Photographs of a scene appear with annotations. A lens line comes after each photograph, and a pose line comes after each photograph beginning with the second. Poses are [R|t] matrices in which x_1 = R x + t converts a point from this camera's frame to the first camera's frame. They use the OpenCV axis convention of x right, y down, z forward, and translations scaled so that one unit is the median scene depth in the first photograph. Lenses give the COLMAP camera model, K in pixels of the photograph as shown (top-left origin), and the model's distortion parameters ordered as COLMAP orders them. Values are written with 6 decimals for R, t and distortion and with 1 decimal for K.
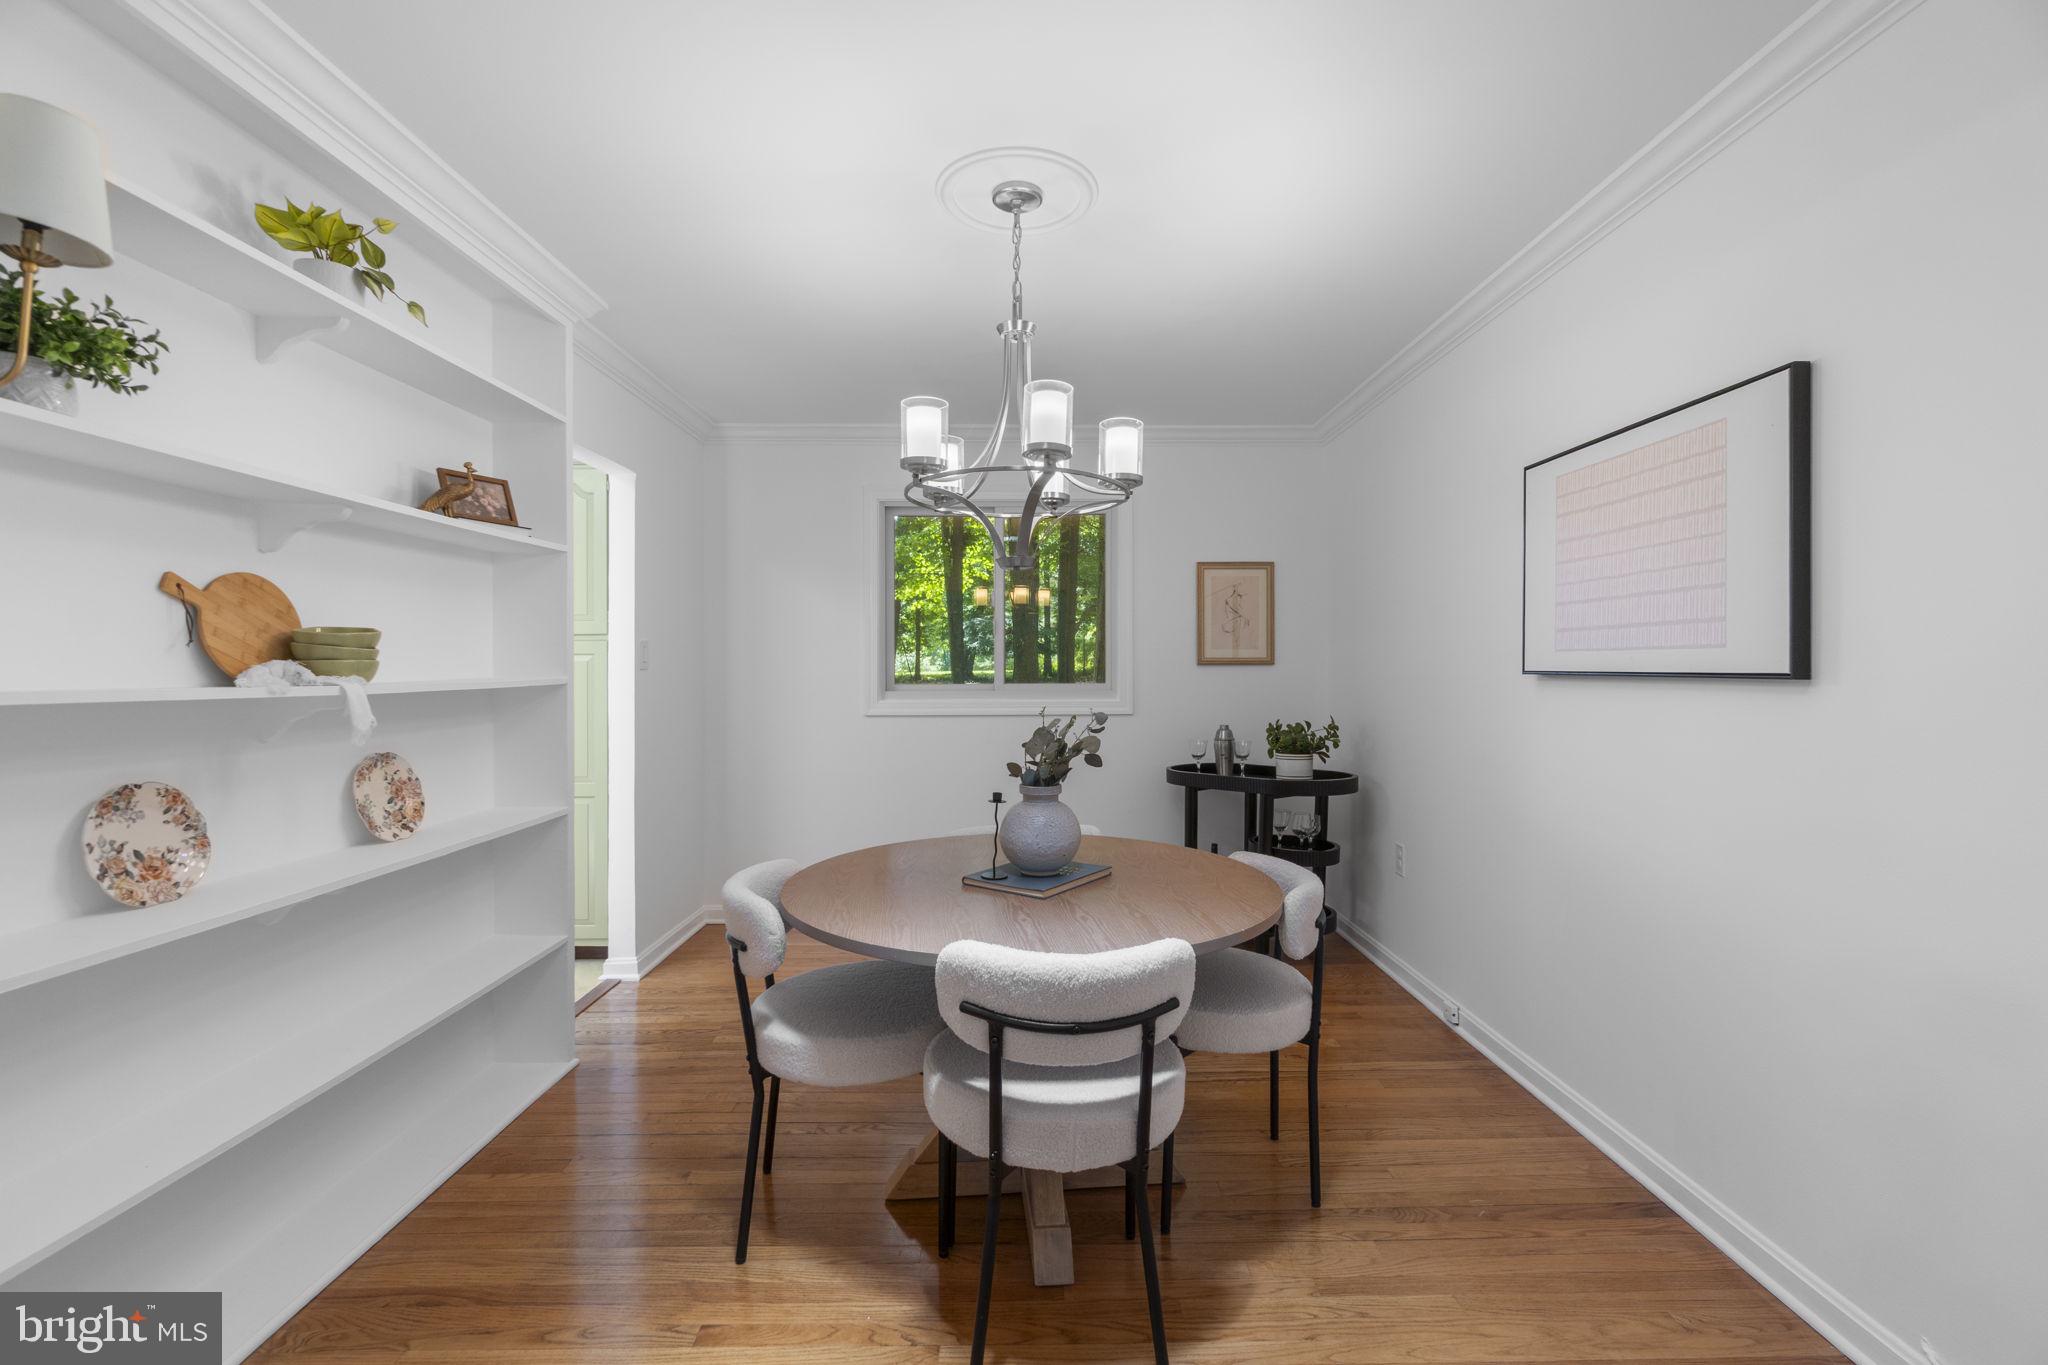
lens RADIAL K [[885.5, 0, 1029.6], [0, 885.5, 676.2], [0, 0, 1]] dist [0.001501, -0.000049]
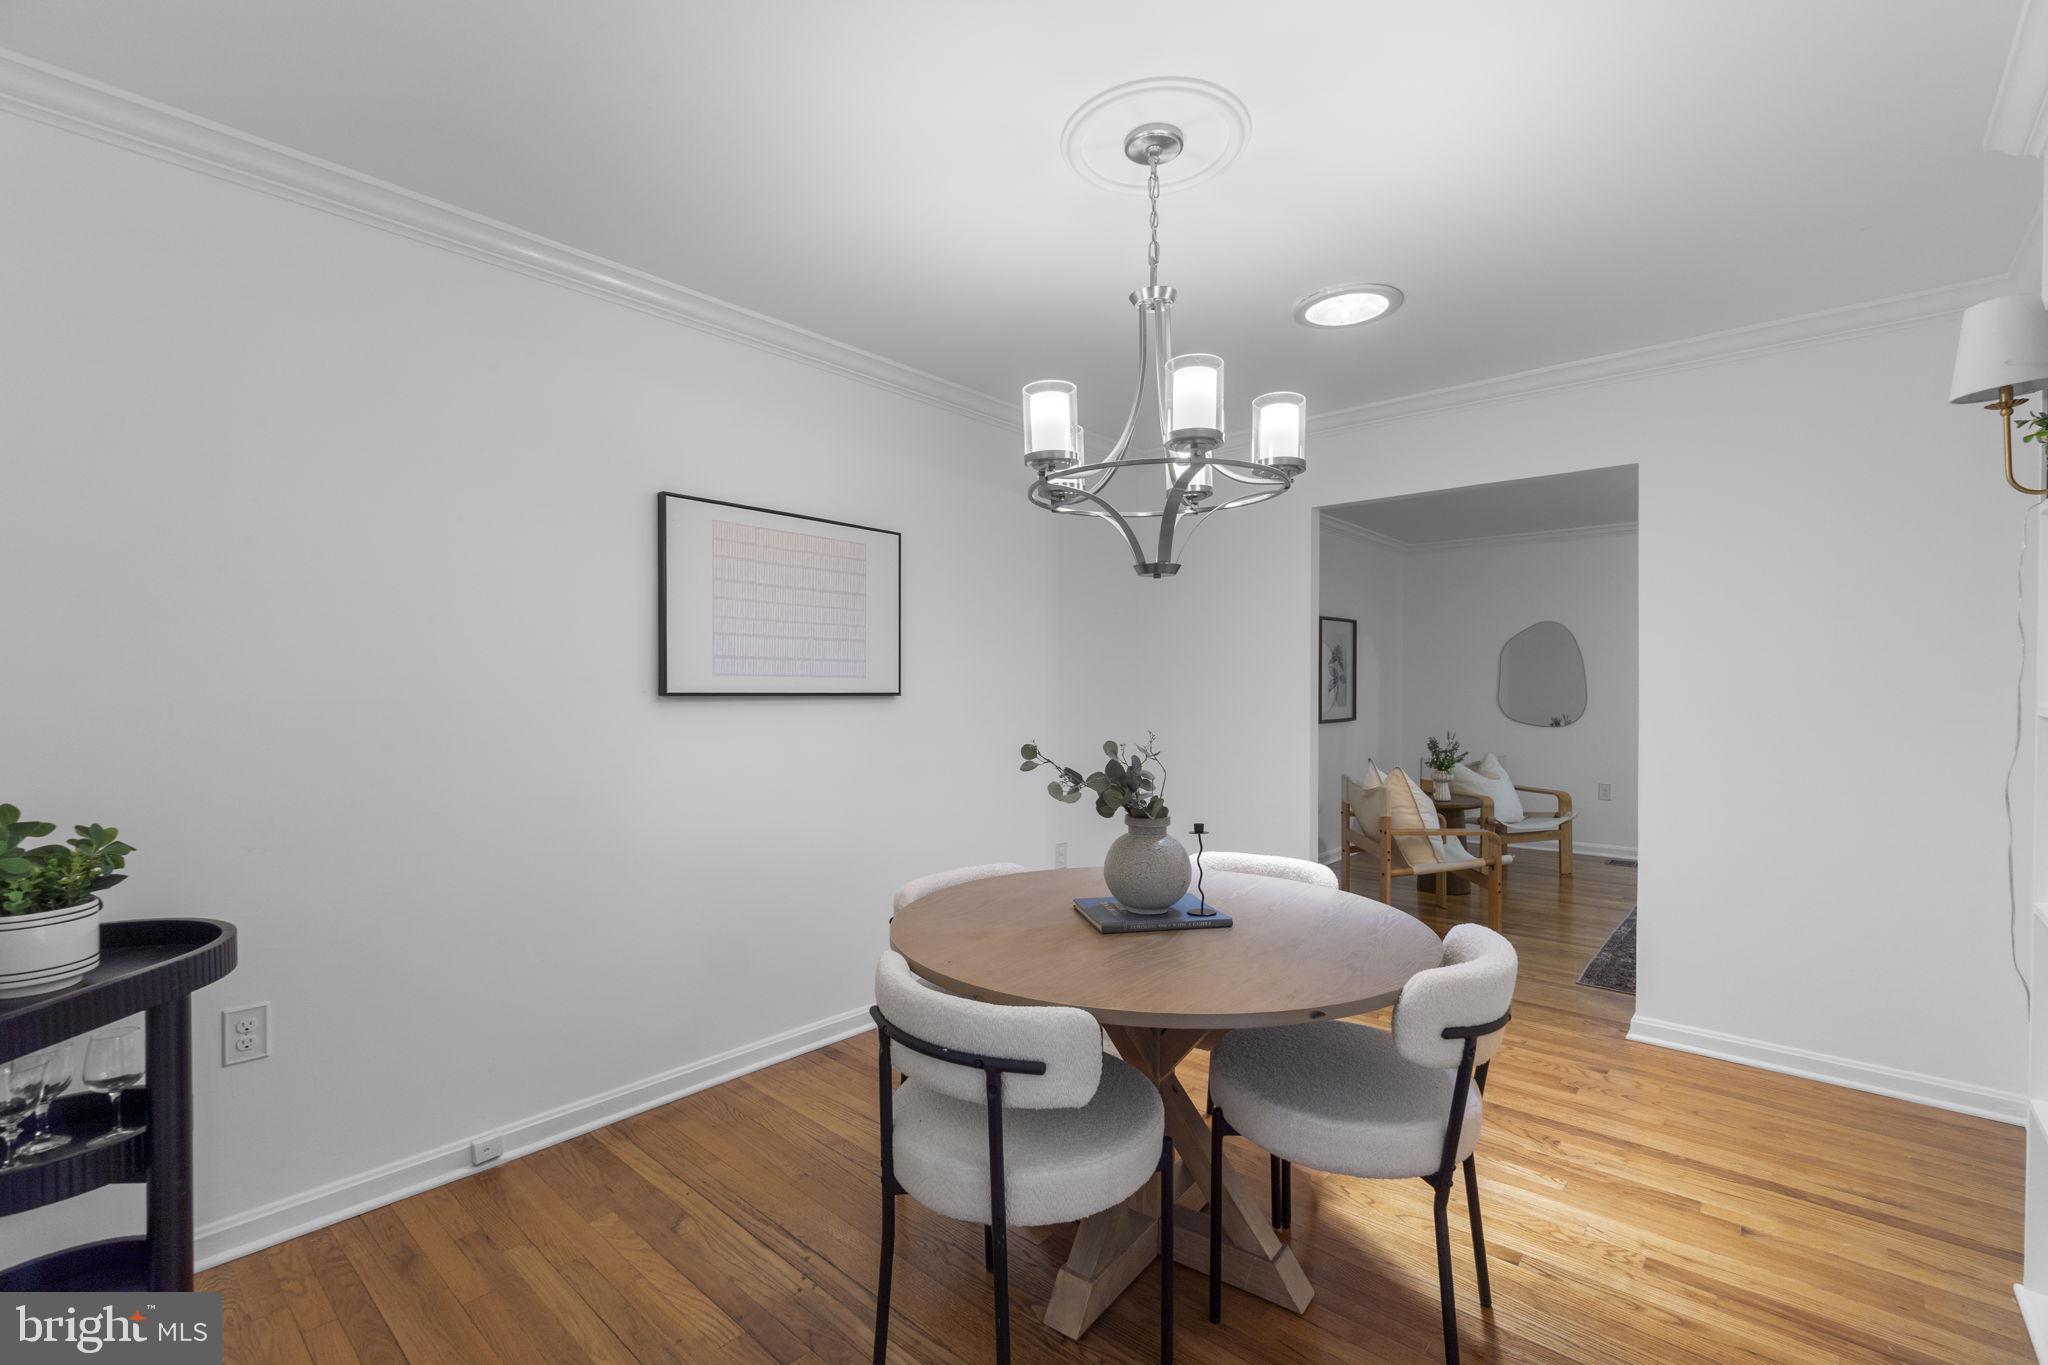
lens RADIAL K [[885.5, 0, 1029.6], [0, 885.5, 676.2], [0, 0, 1]] dist [0.001501, -0.000049]
pose [[-0.747577, 0.006029, 0.664148, -0.505816], [0.002076, 0.999975, -0.006740, -0.019505], [-0.664172, -0.003660, -0.747571, 1.736879]]
